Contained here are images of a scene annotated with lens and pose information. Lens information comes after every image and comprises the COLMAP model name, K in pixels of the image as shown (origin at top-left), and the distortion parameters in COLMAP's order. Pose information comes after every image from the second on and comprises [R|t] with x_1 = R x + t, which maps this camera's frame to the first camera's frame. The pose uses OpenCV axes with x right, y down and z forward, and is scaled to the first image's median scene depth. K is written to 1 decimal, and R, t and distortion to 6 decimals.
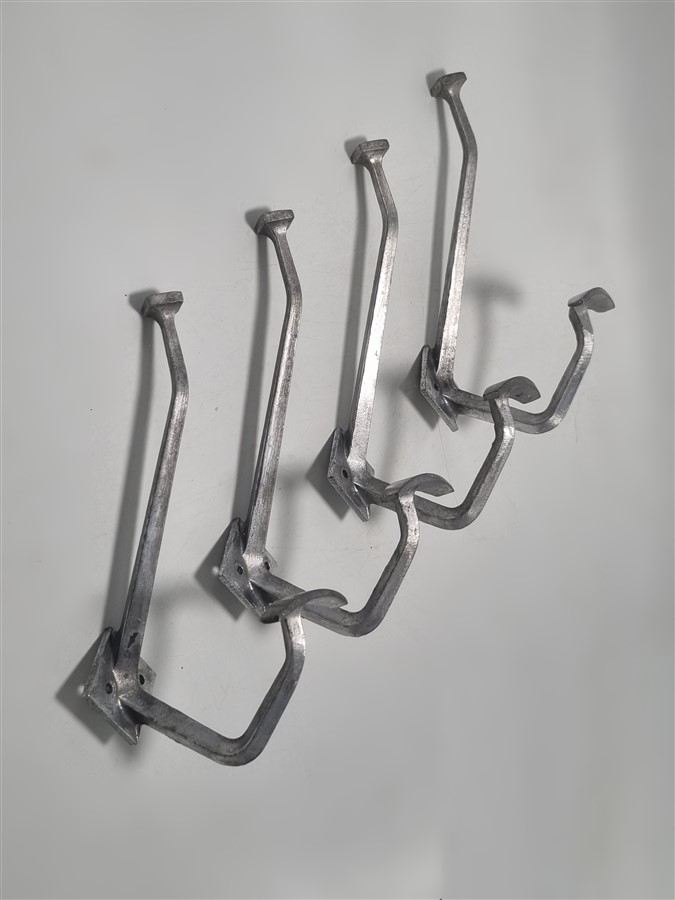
lens RADIAL K [[1083.2, 0, 337.9], [0, 1083.2, 427.9], [0, 0, 1]] dist [0.020669, 0.023545]
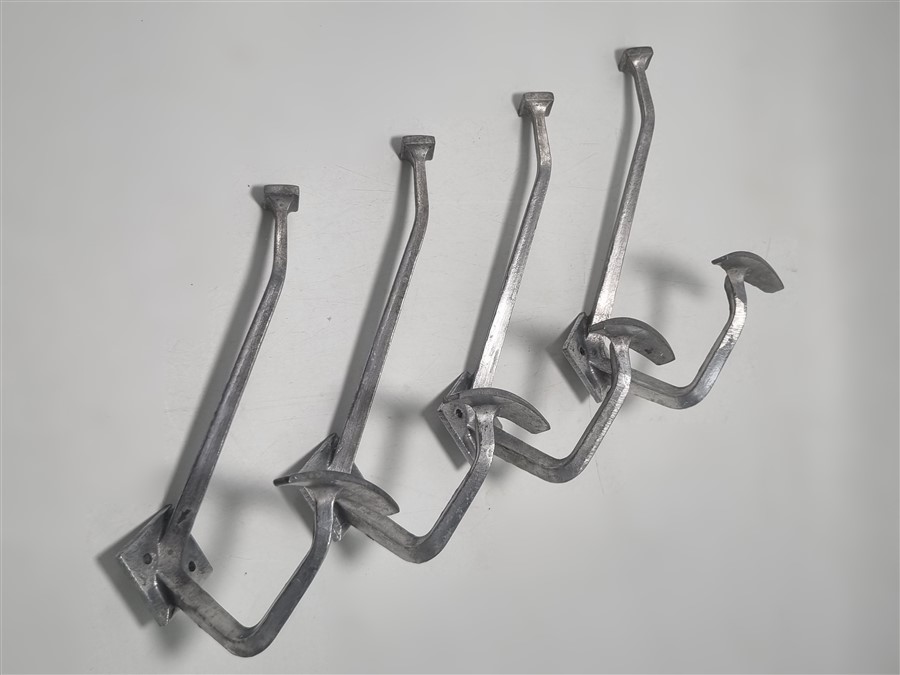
lens RADIAL K [[1083.2, 0, 450.0], [0, 1083.2, 337.5], [0, 0, 1]] dist [0.020669, 0.023545]
pose [[0.963828, 0.110967, -0.242326, 0.240351], [-0.158815, 0.969280, -0.187815, 0.170536], [0.214041, 0.219507, 0.951842, 0.079240]]
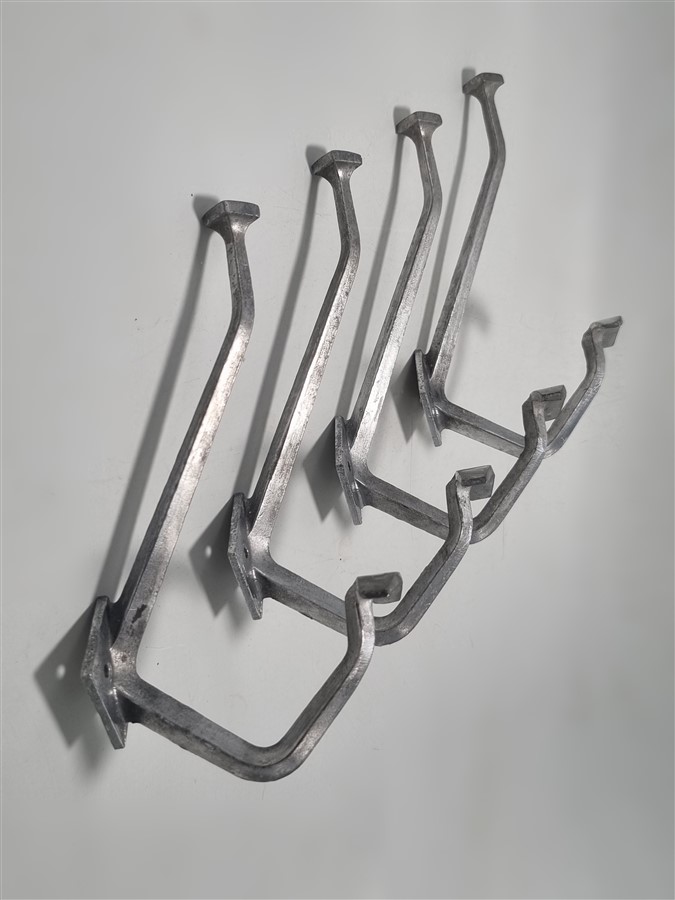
lens RADIAL K [[1083.2, 0, 337.9], [0, 1083.2, 427.9], [0, 0, 1]] dist [0.020669, 0.023545]
pose [[0.943524, 0.165850, 0.286804, -0.278352], [-0.137986, 0.983744, -0.114925, 0.122858], [-0.301202, 0.068859, 0.951071, 0.180187]]
